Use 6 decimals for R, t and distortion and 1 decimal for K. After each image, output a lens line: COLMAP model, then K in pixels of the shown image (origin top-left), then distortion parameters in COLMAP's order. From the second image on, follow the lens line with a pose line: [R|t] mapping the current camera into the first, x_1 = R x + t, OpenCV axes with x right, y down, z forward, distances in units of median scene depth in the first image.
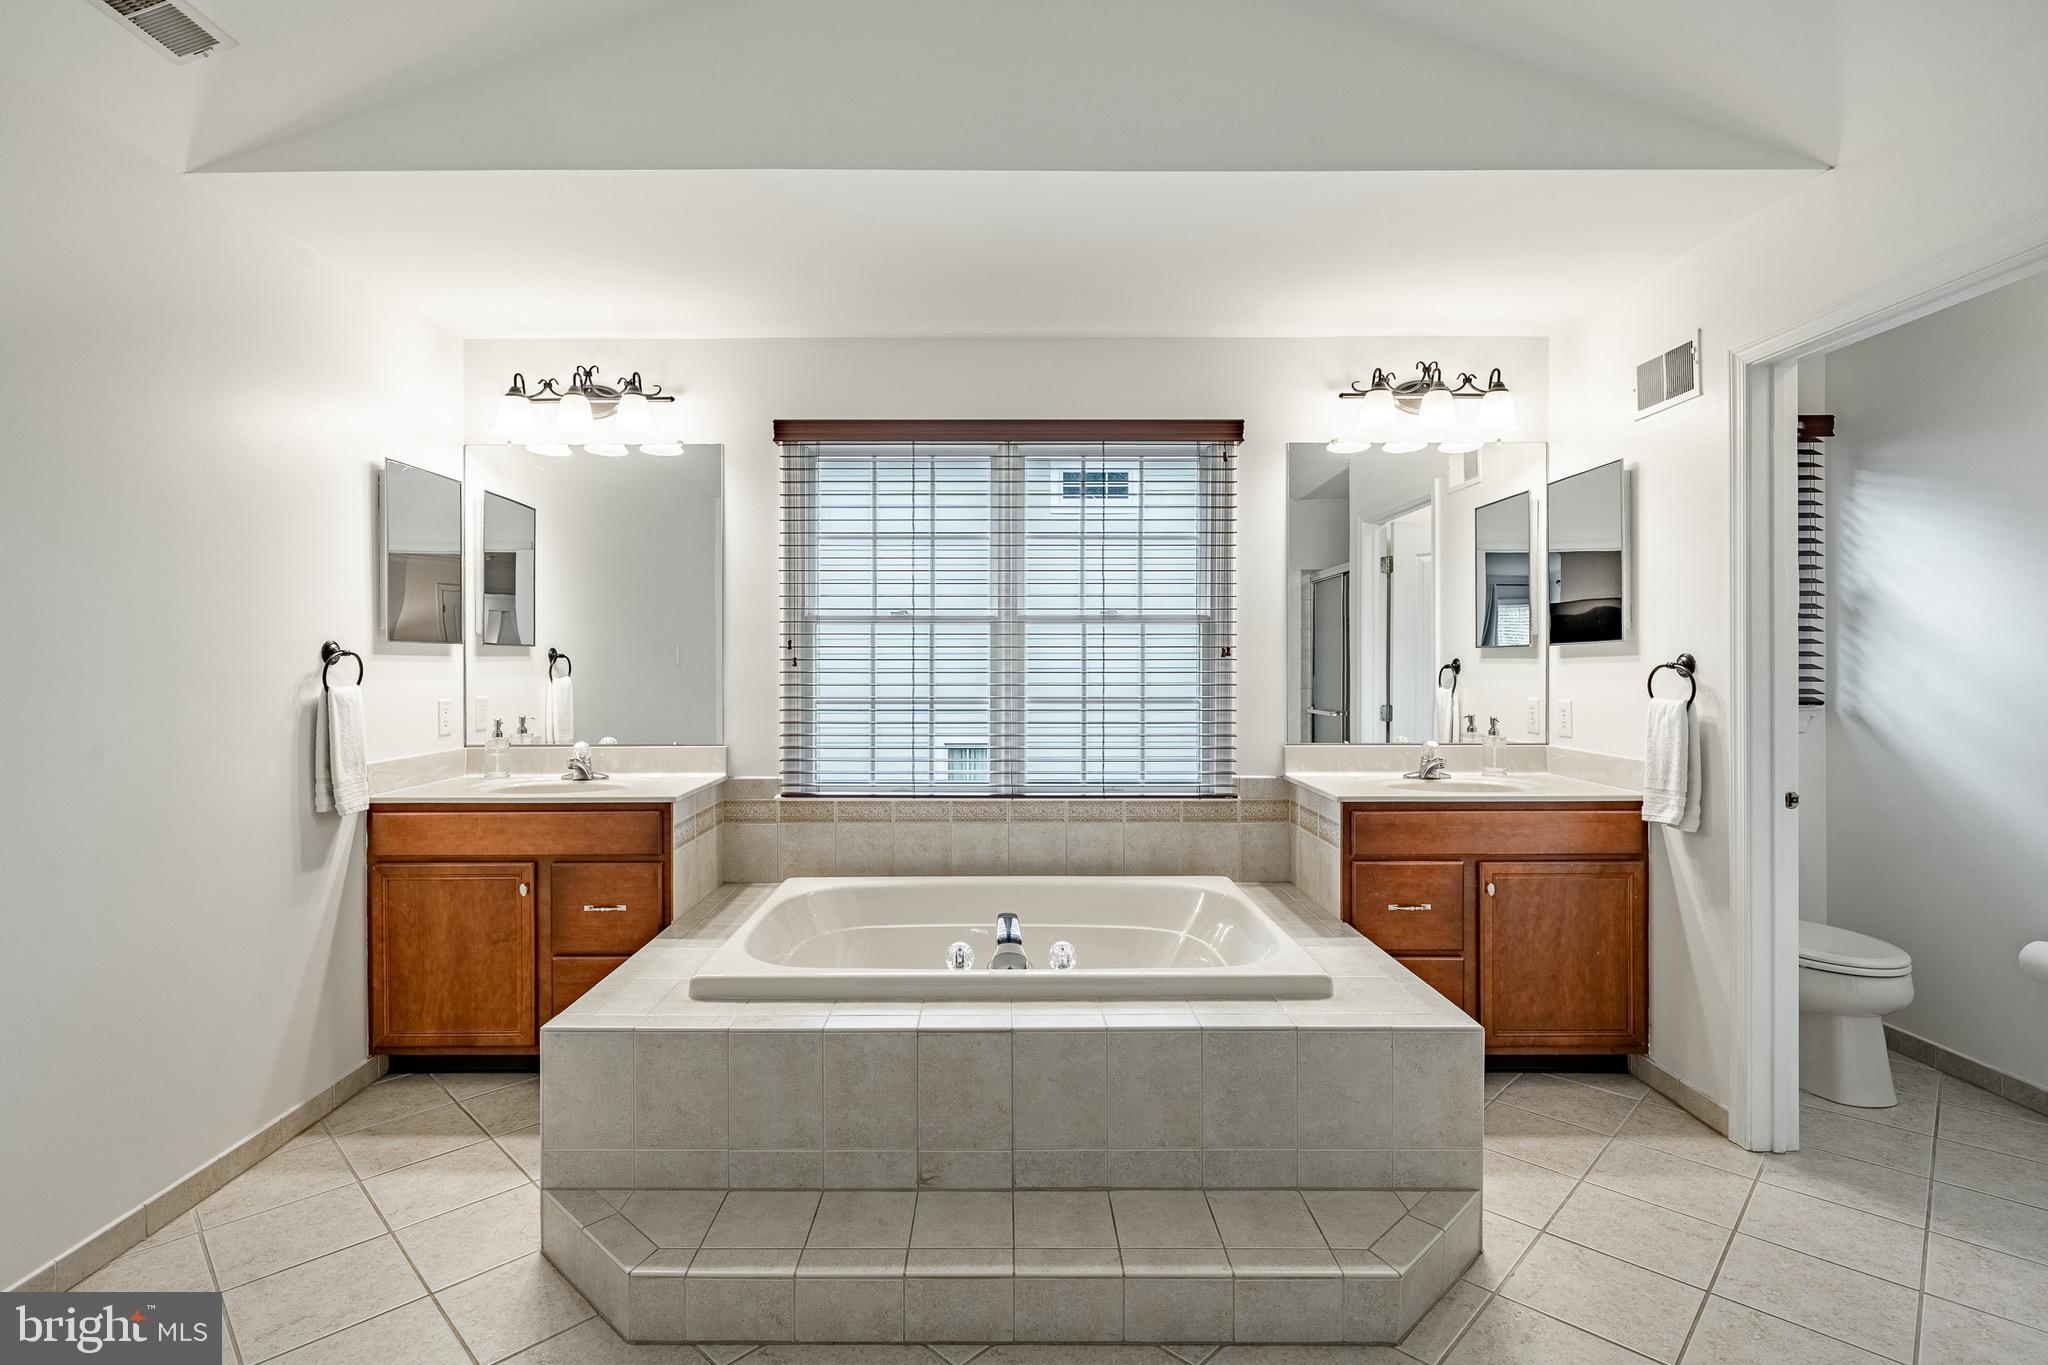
lens RADIAL K [[984.6, 0, 1018.8], [0, 984.6, 663.8], [0, 0, 1]] dist [0.002153, -0.000826]
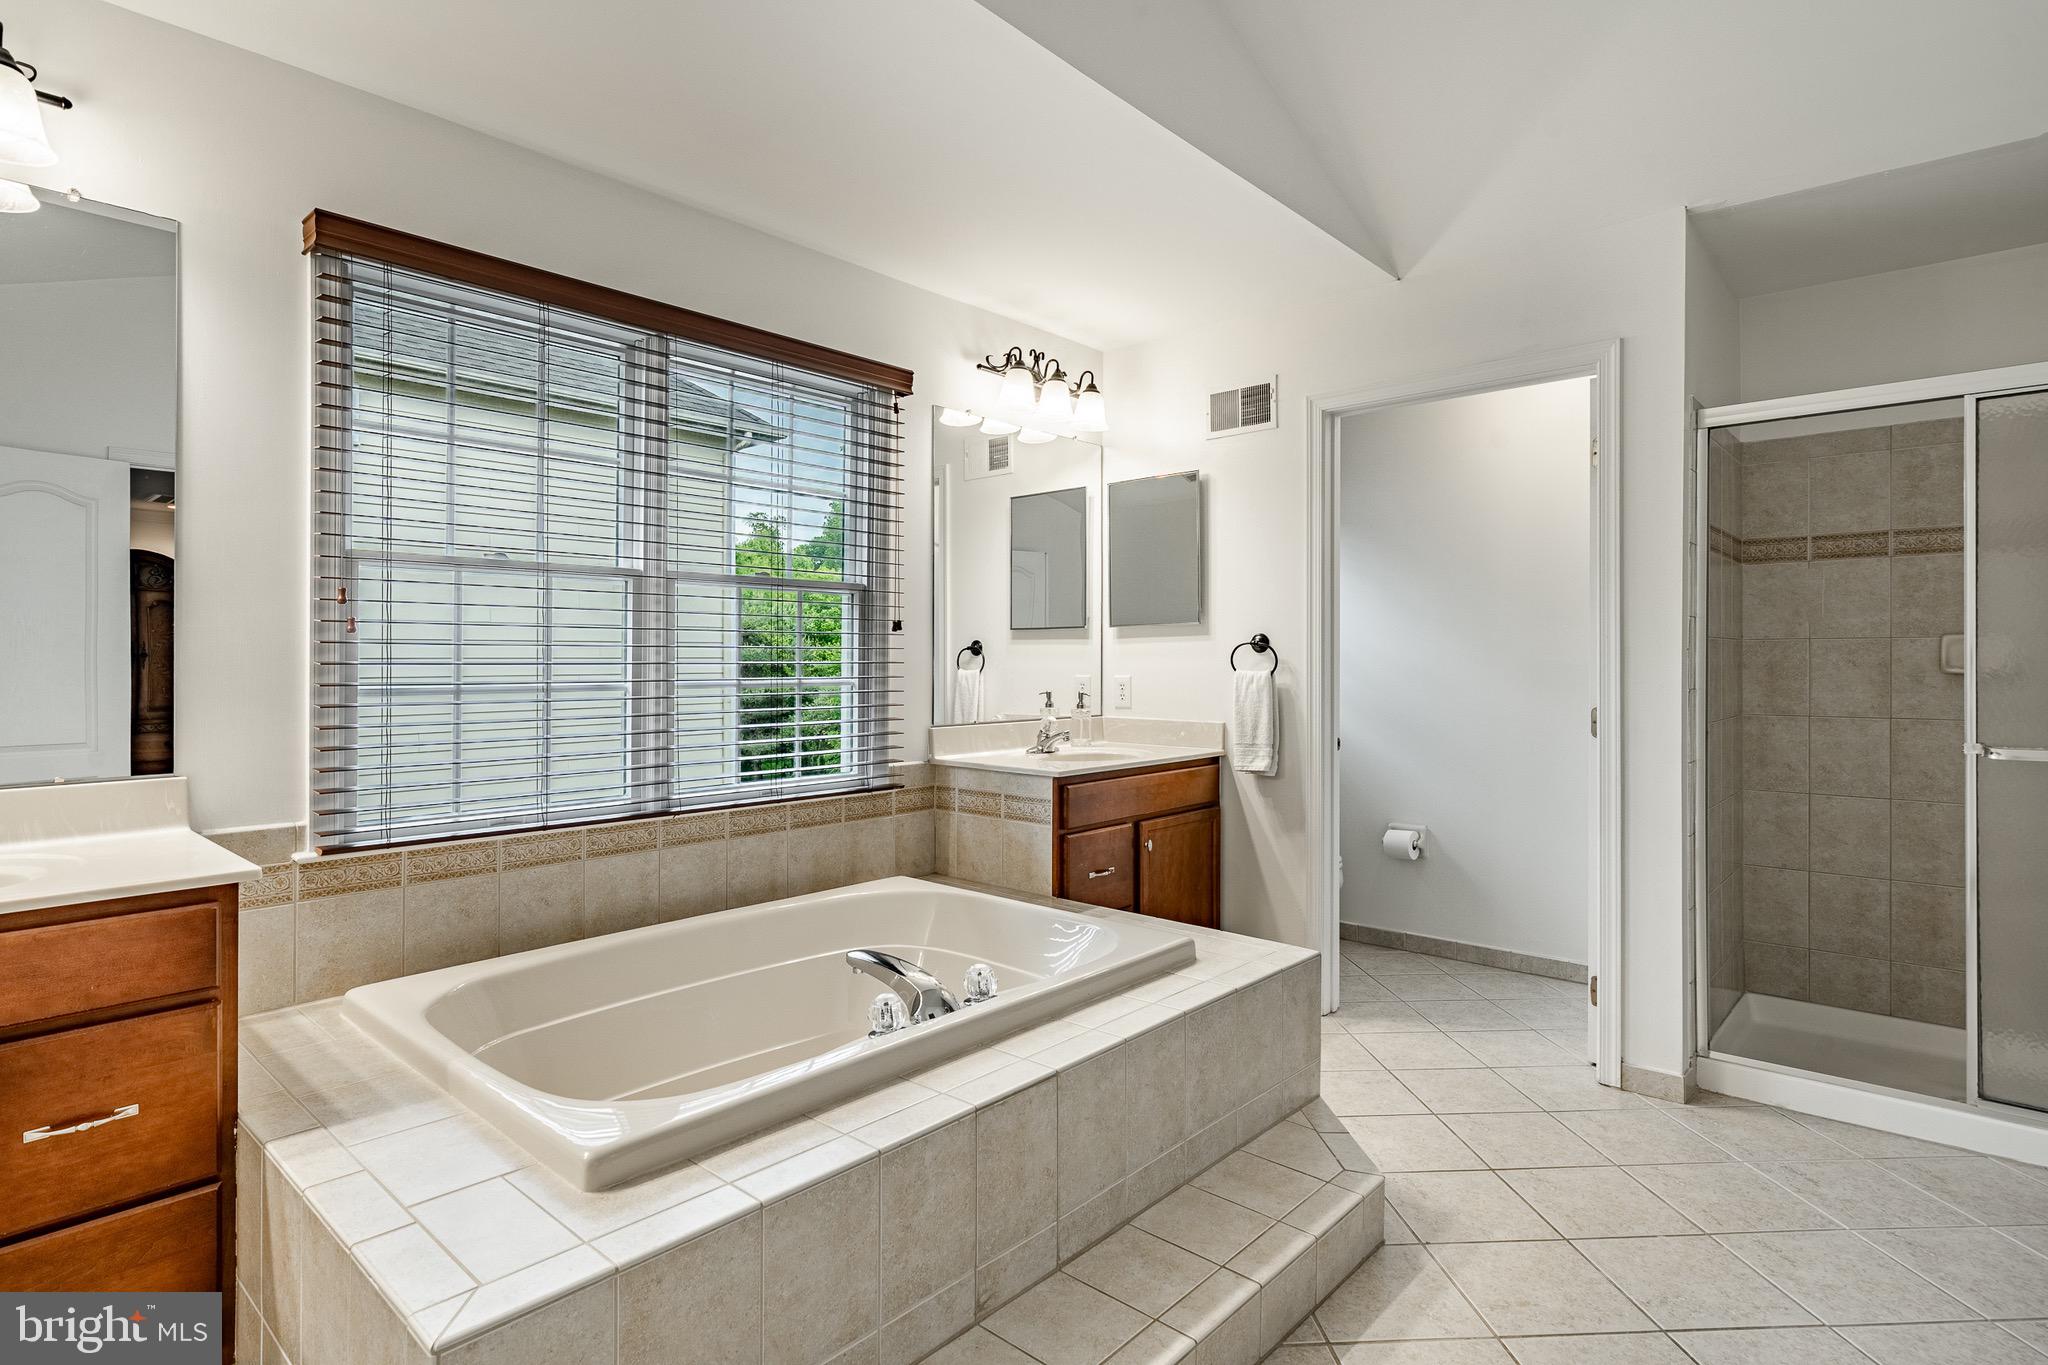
lens RADIAL K [[1045.7, 0, 1022.7], [0, 1045.7, 657.9], [0, 0, 1]] dist [0.000345, 0.000604]
pose [[0.677999, 0.001697, 0.735061, -0.413431], [-0.000024, 0.999997, -0.002286, 0.019504], [-0.735063, 0.001532, 0.677997, 0.271127]]
